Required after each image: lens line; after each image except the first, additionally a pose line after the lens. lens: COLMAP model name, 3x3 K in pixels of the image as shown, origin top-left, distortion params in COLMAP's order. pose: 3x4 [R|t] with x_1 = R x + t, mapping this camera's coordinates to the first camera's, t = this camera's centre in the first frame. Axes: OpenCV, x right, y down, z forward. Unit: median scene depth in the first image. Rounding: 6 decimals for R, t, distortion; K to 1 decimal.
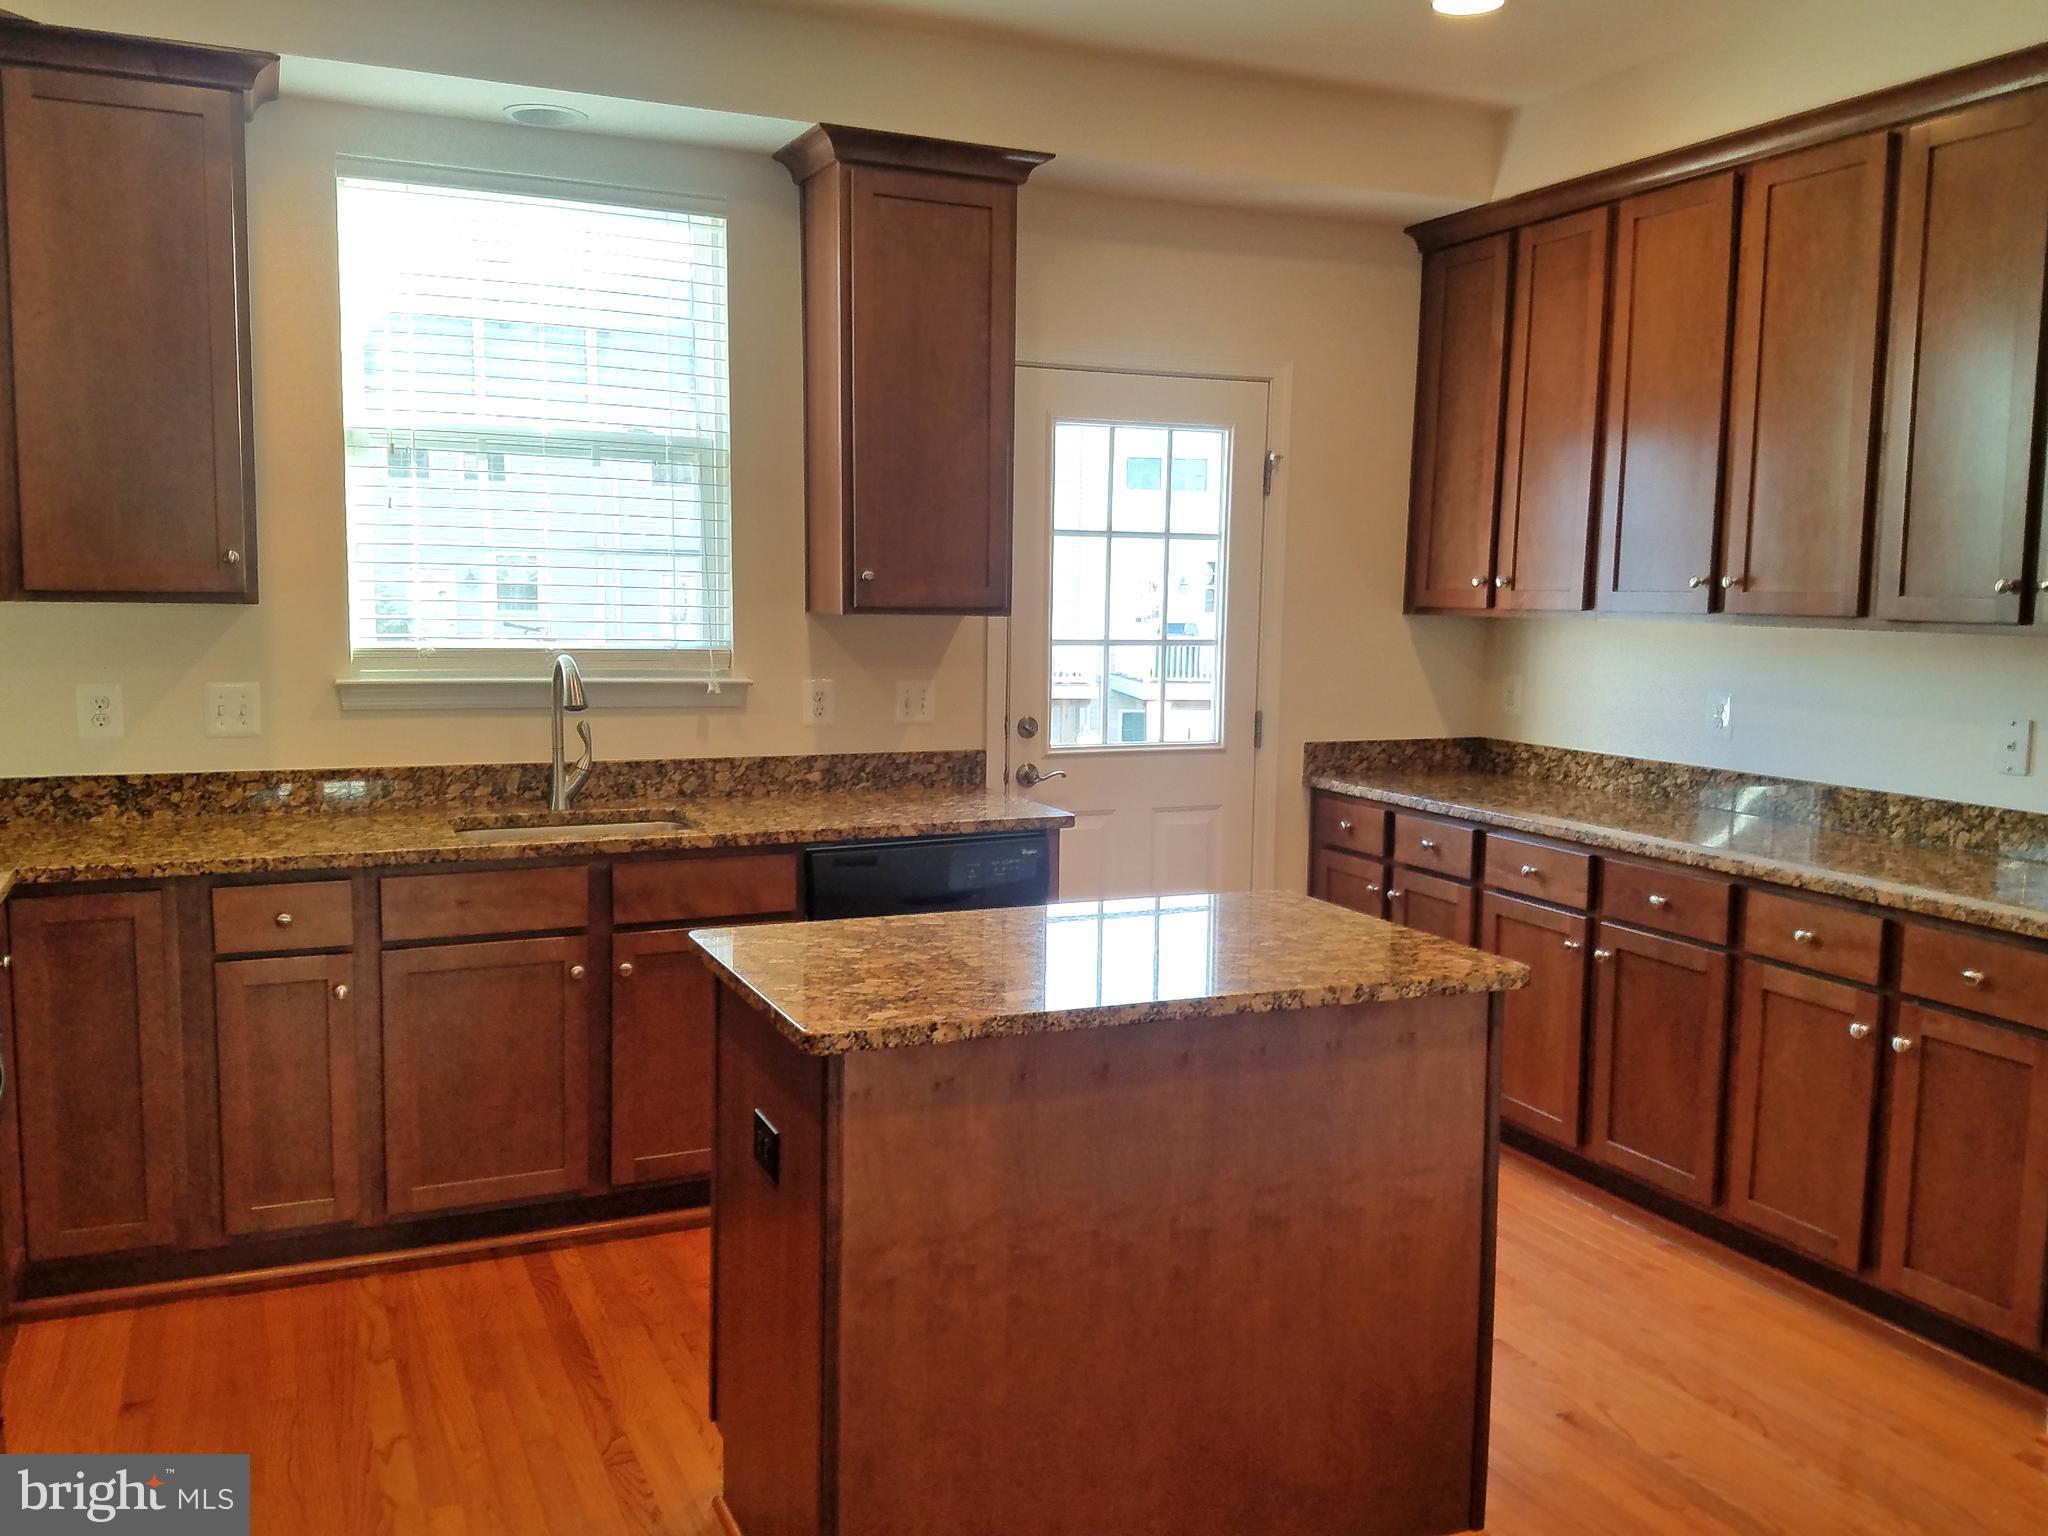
lens RADIAL K [[1712.1, 0, 1029.6], [0, 1712.1, 764.7], [0, 0, 1]] dist [0.195213, -0.330474]
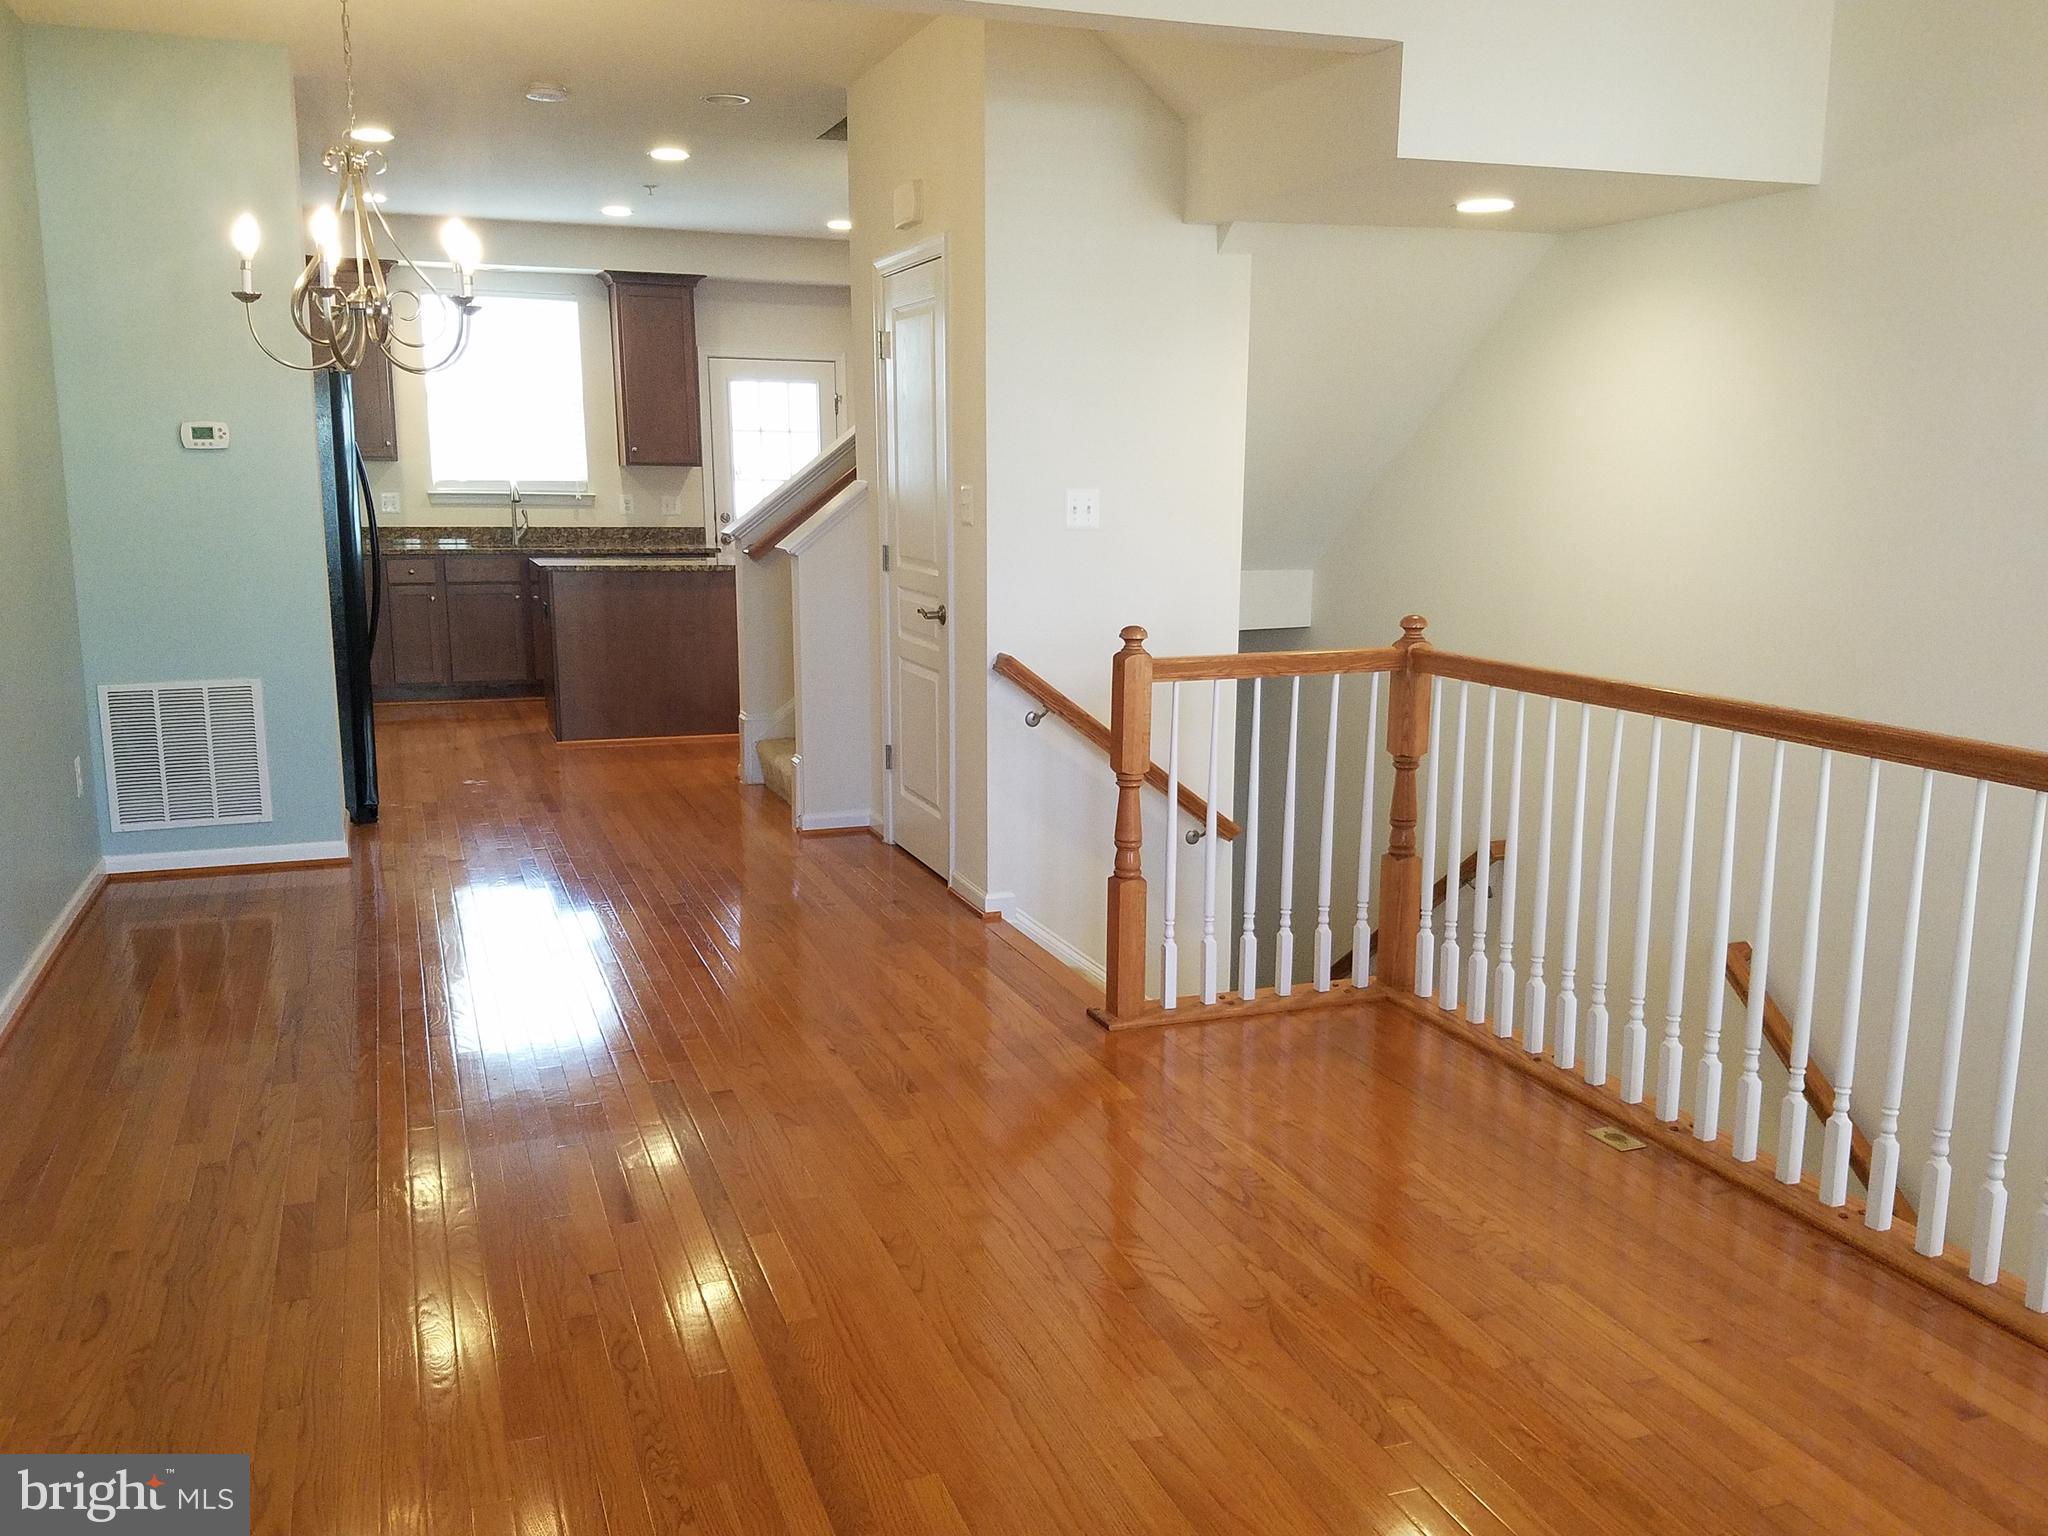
lens RADIAL K [[1712.1, 0, 1040.2], [0, 1712.1, 780.3], [0, 0, 1]] dist [0.195213, -0.330474]
pose [[0.998114, -0.002853, -0.061320, 0.617078], [0.007210, 0.997453, 0.070965, 0.184736], [0.060961, -0.071273, 0.995592, -1.436110]]
